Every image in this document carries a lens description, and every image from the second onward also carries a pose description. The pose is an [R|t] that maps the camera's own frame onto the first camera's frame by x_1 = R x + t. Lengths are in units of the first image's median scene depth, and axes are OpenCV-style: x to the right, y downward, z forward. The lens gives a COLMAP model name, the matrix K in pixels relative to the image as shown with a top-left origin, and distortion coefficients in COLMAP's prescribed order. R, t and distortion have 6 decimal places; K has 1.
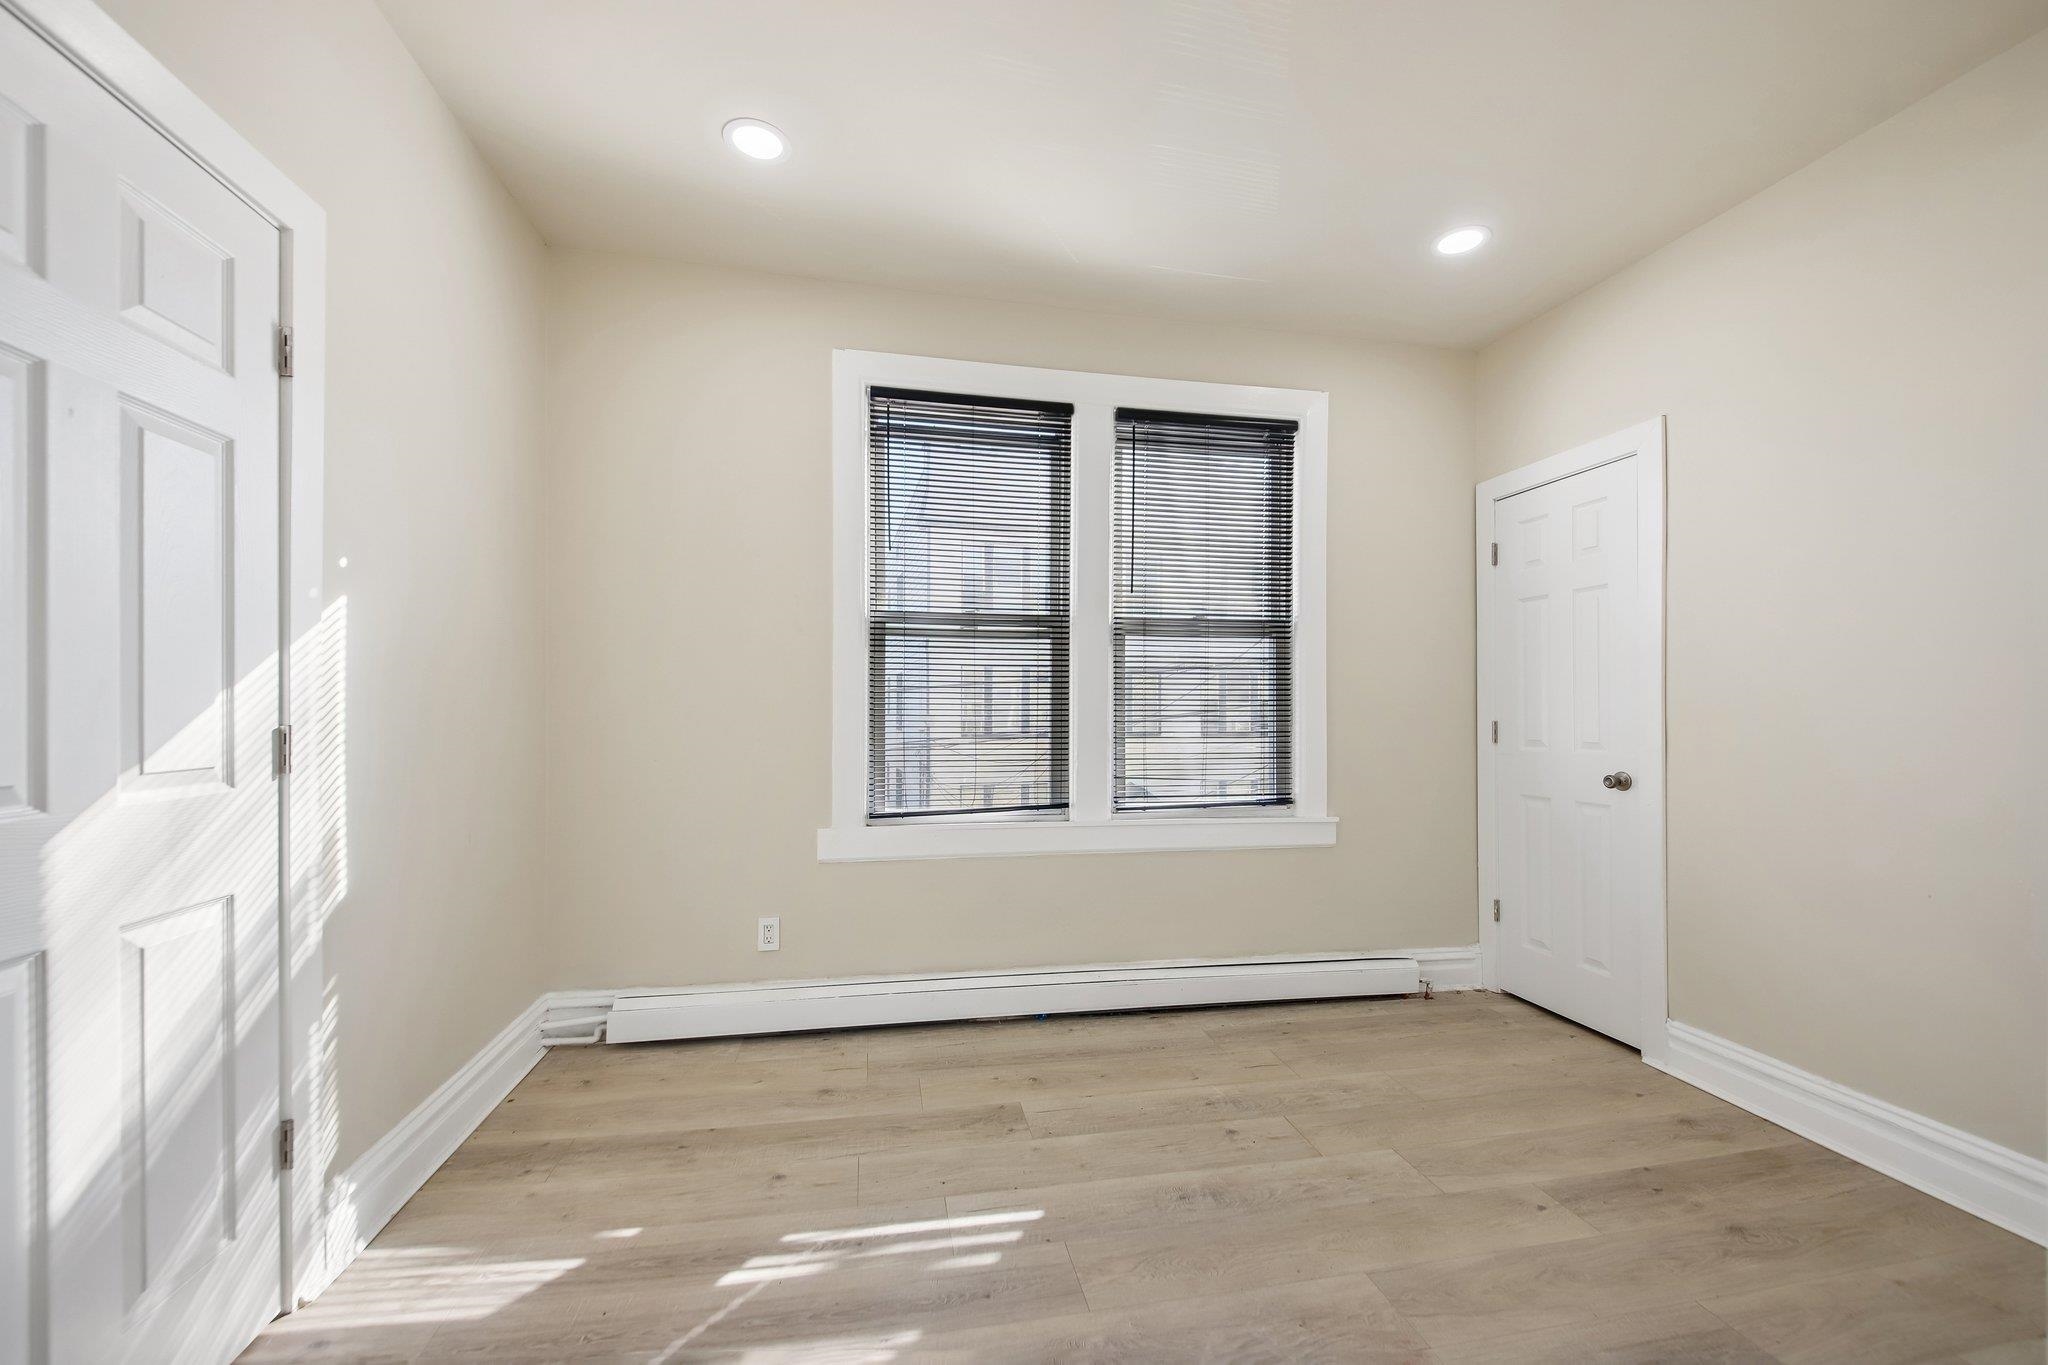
lens RADIAL K [[806.8, 0, 1025.7], [0, 806.8, 703.4], [0, 0, 1]] dist [0.000871, 0.000038]
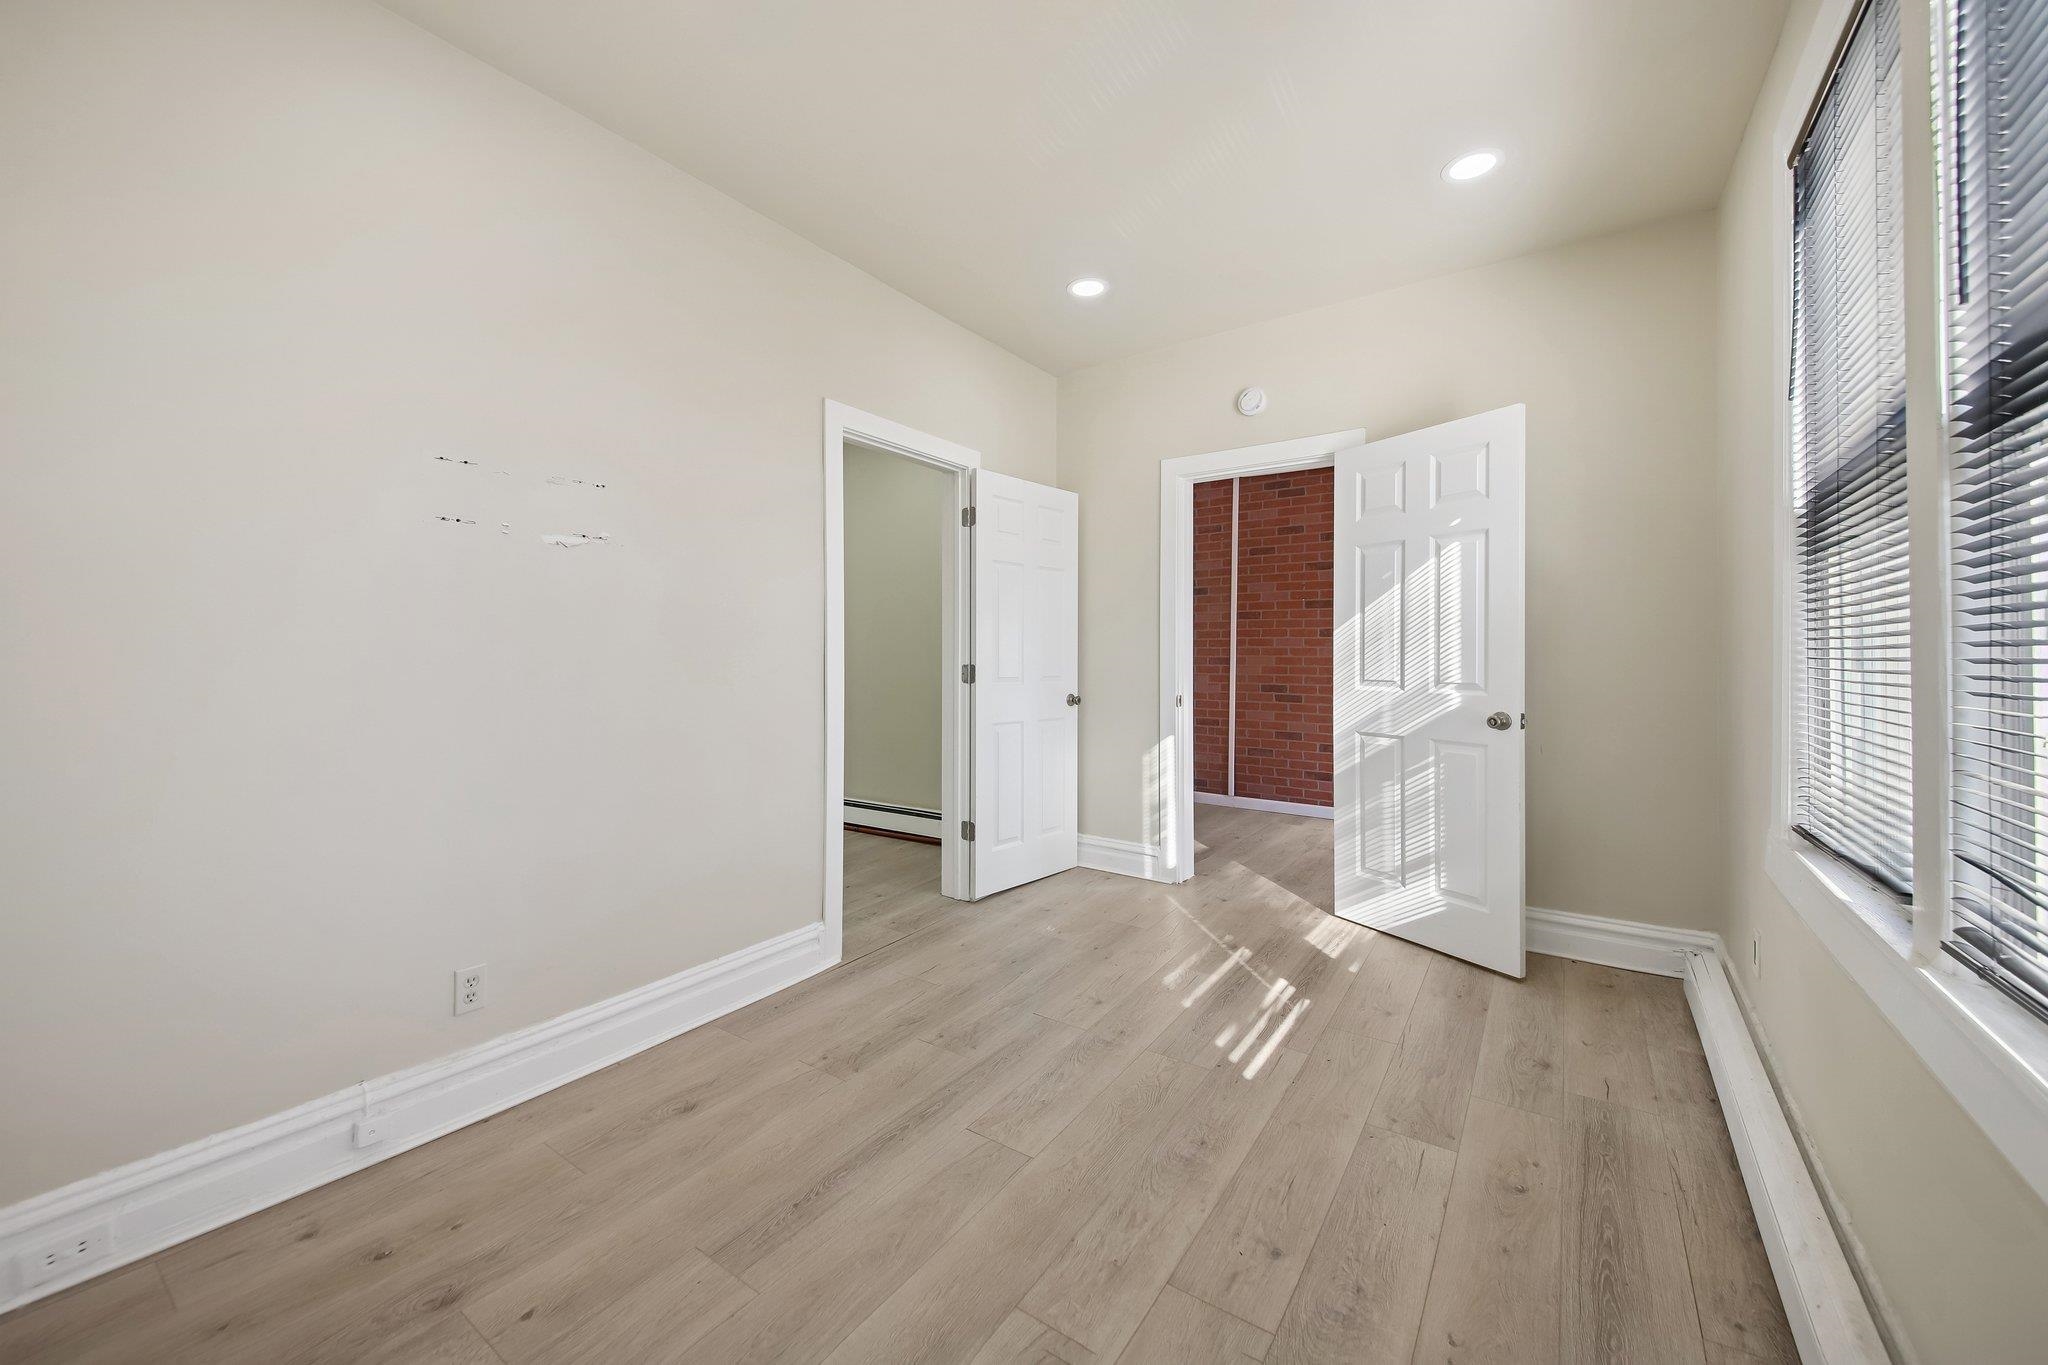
lens RADIAL K [[763.8, 0, 1024.0], [0, 763.8, 682.5], [0, 0, 1]] dist [0.001435, 0.000000]
pose [[-0.725987, 0.020480, -0.687403, 0.996932], [0.008191, 0.999743, 0.021135, 0.011088], [0.687660, 0.009713, -0.725968, 1.524273]]
